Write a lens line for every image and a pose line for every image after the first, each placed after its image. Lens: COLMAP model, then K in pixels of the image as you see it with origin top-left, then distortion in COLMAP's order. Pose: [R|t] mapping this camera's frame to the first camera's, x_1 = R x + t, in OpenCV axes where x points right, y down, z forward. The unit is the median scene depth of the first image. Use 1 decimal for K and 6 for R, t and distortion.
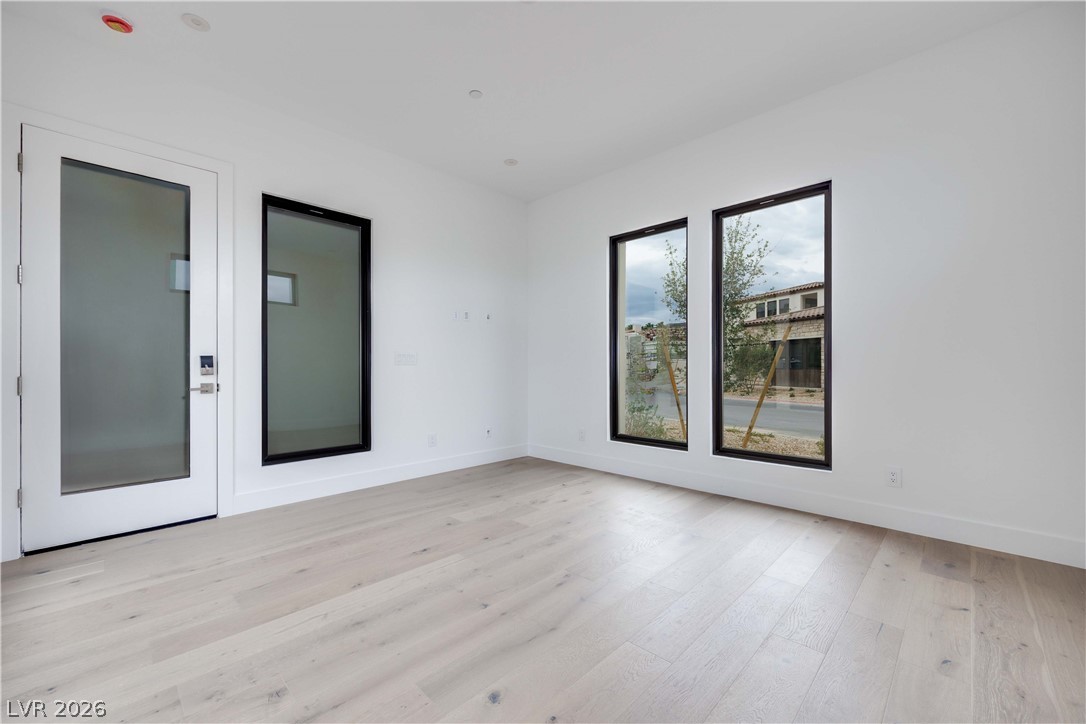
lens RADIAL K [[422.9, 0, 537.3], [0, 422.9, 369.5], [0, 0, 1]] dist [-0.001270, -0.000046]
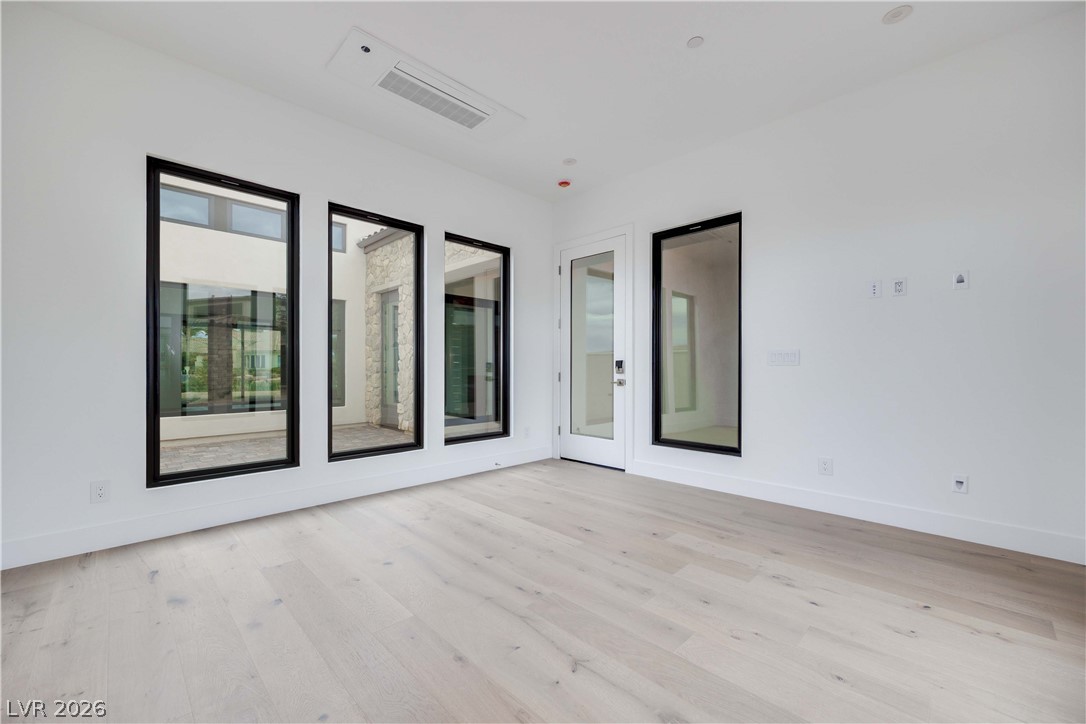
lens RADIAL K [[422.9, 0, 537.3], [0, 422.9, 369.5], [0, 0, 1]] dist [-0.001270, -0.000046]
pose [[0.014036, 0.003983, -0.999894, 0.702377], [-0.004527, 0.999982, 0.003920, -0.005744], [0.999891, 0.004471, 0.014054, 0.690037]]
